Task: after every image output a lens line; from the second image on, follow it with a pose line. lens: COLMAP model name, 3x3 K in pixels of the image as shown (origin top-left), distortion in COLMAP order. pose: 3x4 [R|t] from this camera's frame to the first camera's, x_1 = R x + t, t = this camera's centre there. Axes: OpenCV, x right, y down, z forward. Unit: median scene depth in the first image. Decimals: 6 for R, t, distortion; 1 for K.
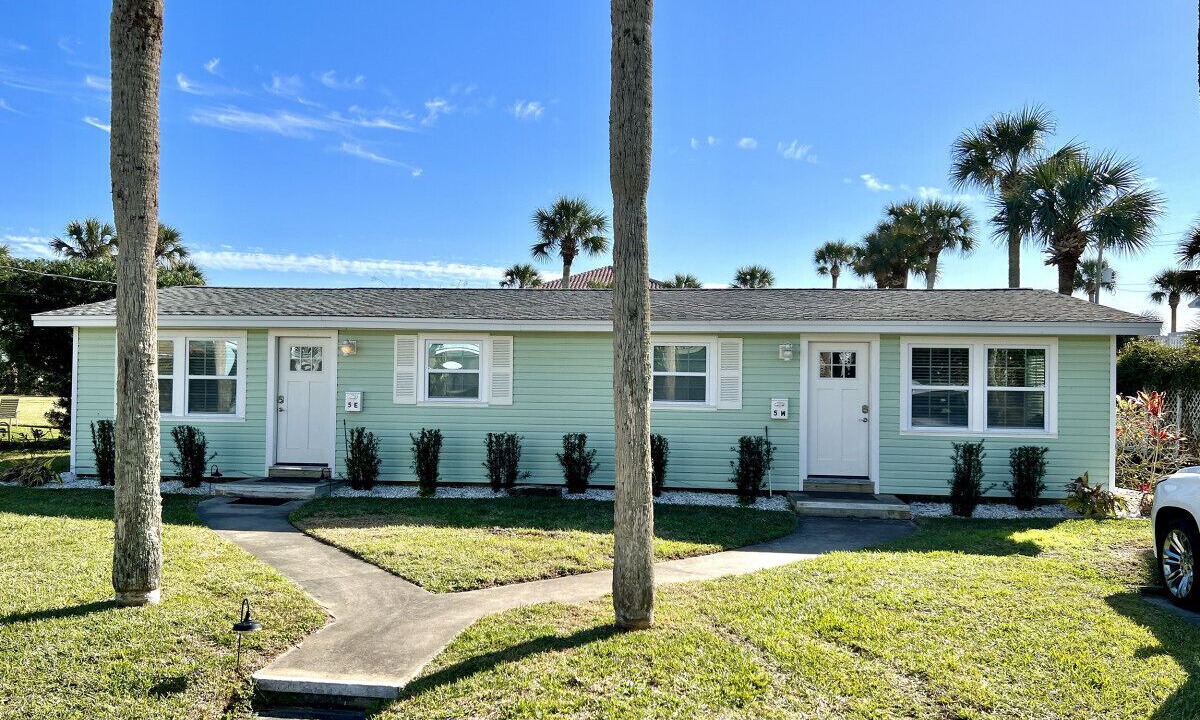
lens RADIAL K [[894.8, 0, 600.0], [0, 894.8, 360.0], [0, 0, 1]] dist [0.074154, -0.095972]
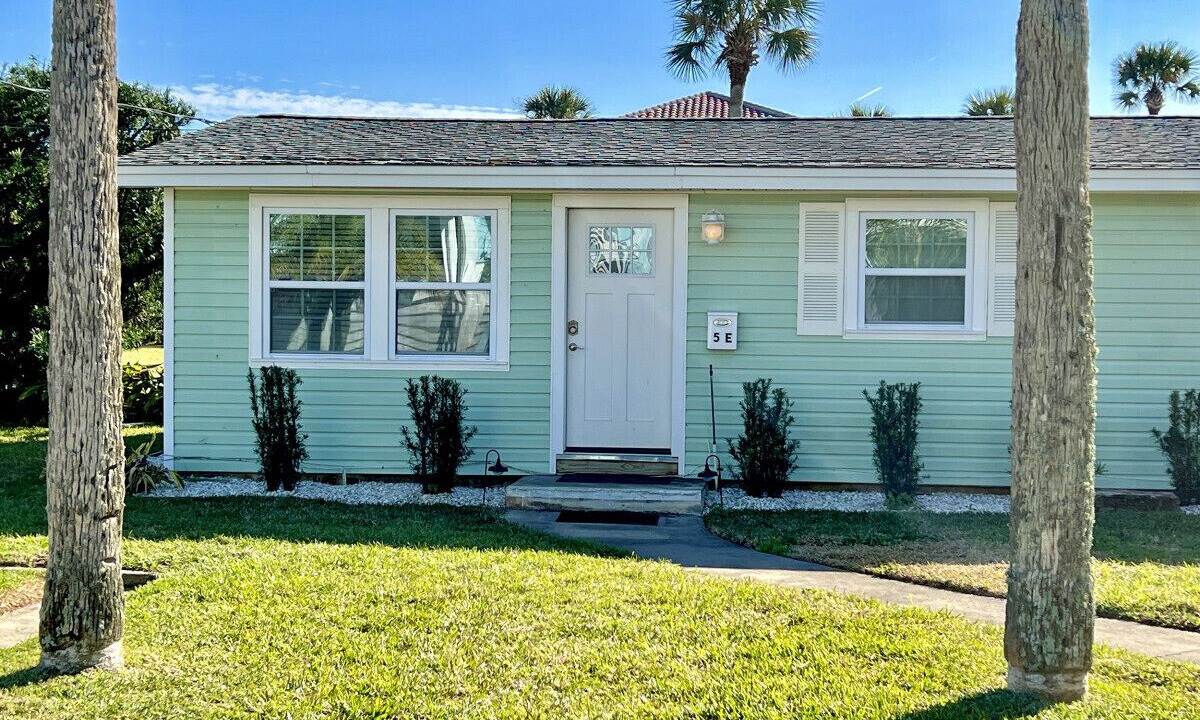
lens RADIAL K [[1666.3, 0, 600.0], [0, 1666.3, 360.0], [0, 0, 1]] dist [0.366833, -2.044068]
pose [[0.999800, -0.003256, 0.019711, -0.365617], [0.002269, 0.998752, 0.049895, 0.014260], [-0.019849, -0.049840, 0.998560, 0.027601]]
